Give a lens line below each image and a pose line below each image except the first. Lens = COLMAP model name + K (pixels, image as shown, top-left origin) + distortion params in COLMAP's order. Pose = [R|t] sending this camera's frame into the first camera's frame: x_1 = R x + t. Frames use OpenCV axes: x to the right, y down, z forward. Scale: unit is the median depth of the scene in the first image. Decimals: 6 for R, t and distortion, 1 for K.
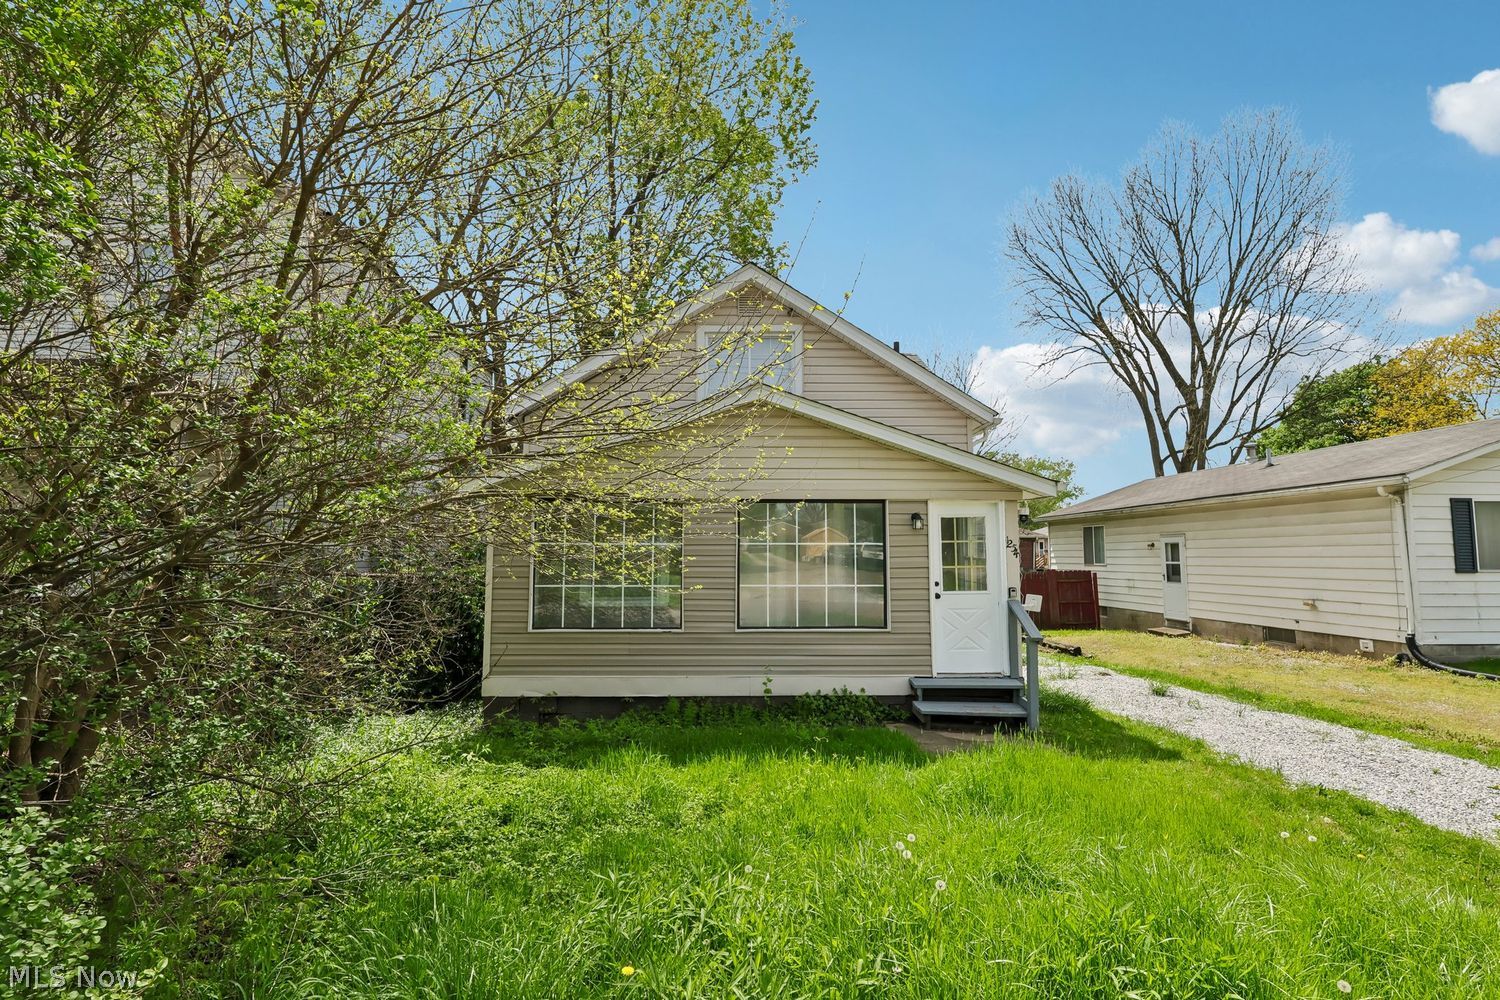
lens RADIAL K [[712.7, 0, 748.7], [0, 712.7, 489.8], [0, 0, 1]] dist [0.004432, 0.001101]
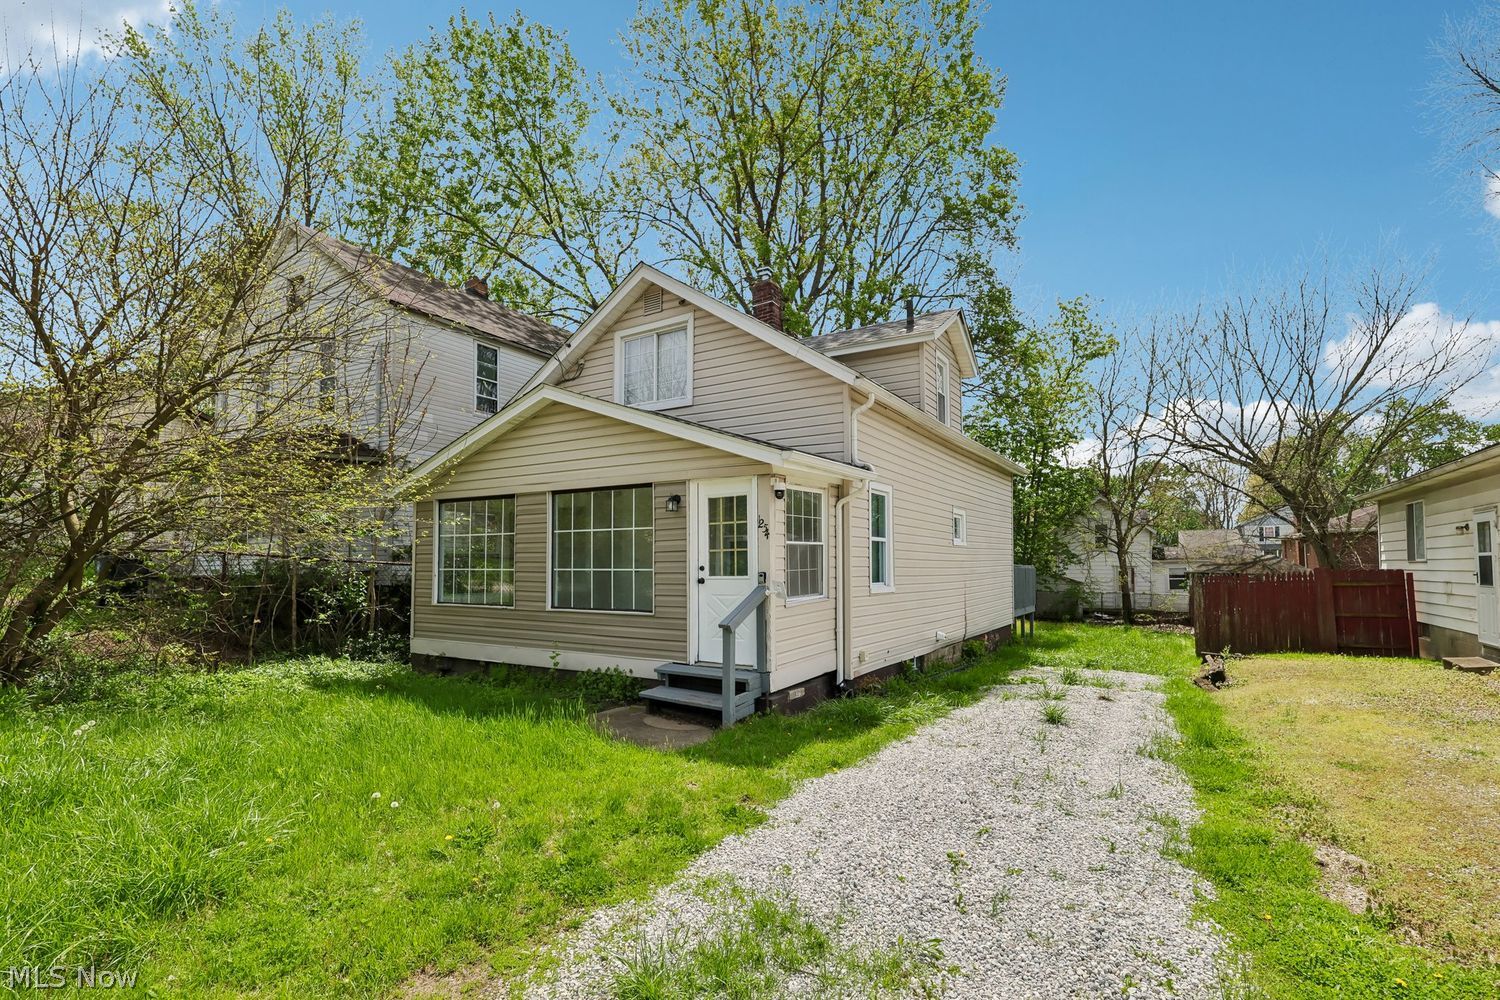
lens RADIAL K [[712.7, 0, 739.3], [0, 712.7, 515.1], [0, 0, 1]] dist [0.004432, 0.001101]
pose [[0.828798, -0.039305, -0.558165, 0.841522], [0.054125, 0.998484, 0.010057, 0.055032], [0.556924, -0.038546, 0.829669, 0.244513]]
